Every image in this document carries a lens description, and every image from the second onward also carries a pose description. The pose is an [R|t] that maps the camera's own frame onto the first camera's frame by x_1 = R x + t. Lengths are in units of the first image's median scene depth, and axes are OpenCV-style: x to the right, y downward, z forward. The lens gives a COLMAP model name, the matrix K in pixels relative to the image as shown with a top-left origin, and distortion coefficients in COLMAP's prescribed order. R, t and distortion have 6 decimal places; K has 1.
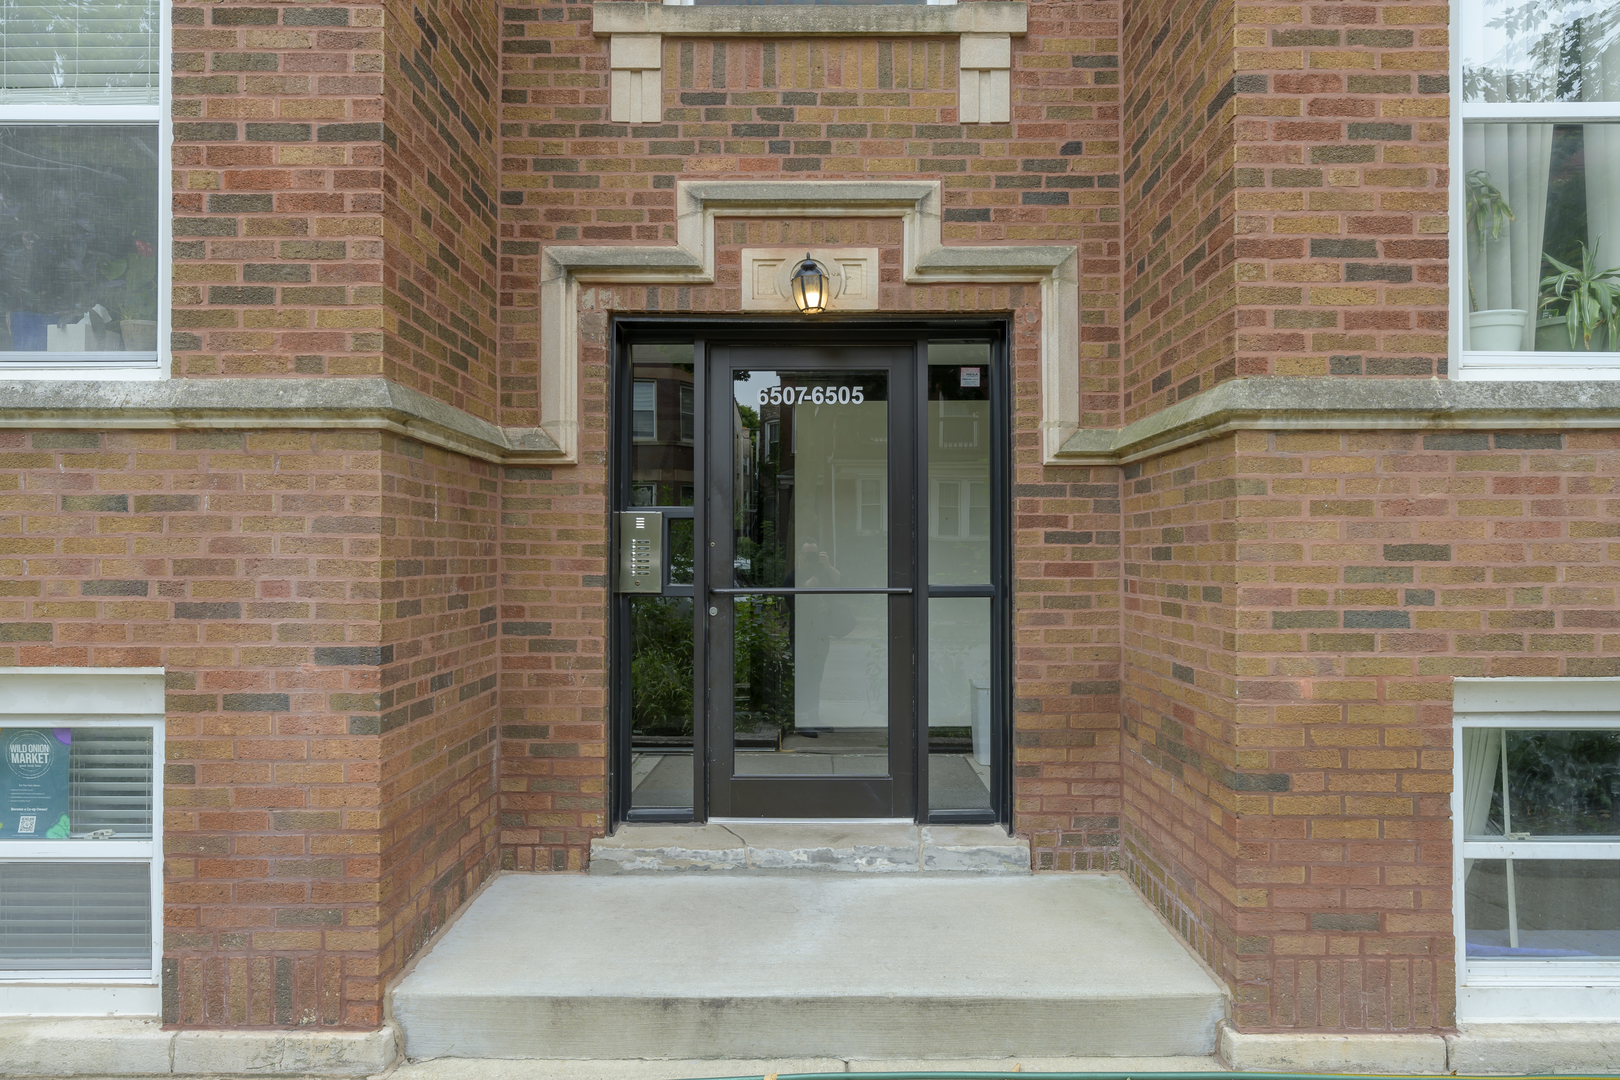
lens RADIAL K [[933.9, 0, 808.6], [0, 933.9, 543.7], [0, 0, 1]] dist [-0.000030, -0.000005]
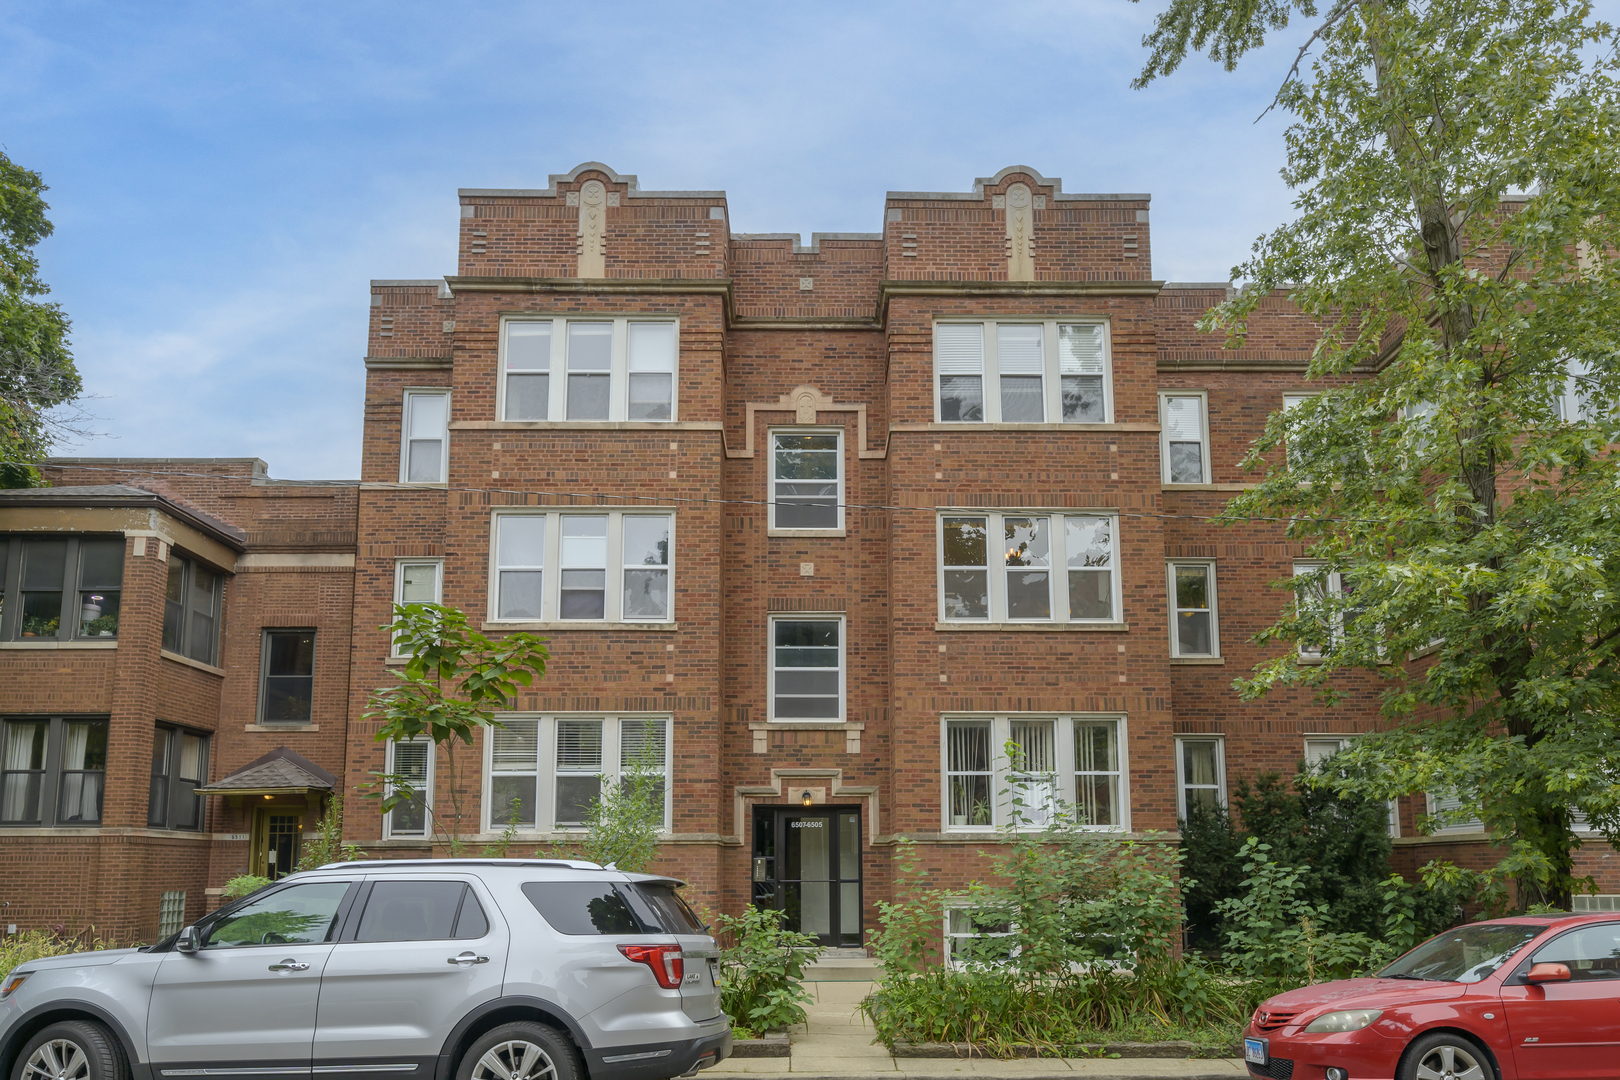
lens RADIAL K [[1645.9, 0, 809.4], [0, 1645.9, 540.9], [0, 0, 1]] dist [-0.088069, 0.000000]
pose [[0.999971, -0.000774, 0.007552, -0.036994], [0.002153, 0.982873, -0.184270, -0.075539], [-0.007279, 0.184281, 0.982847, -5.627180]]
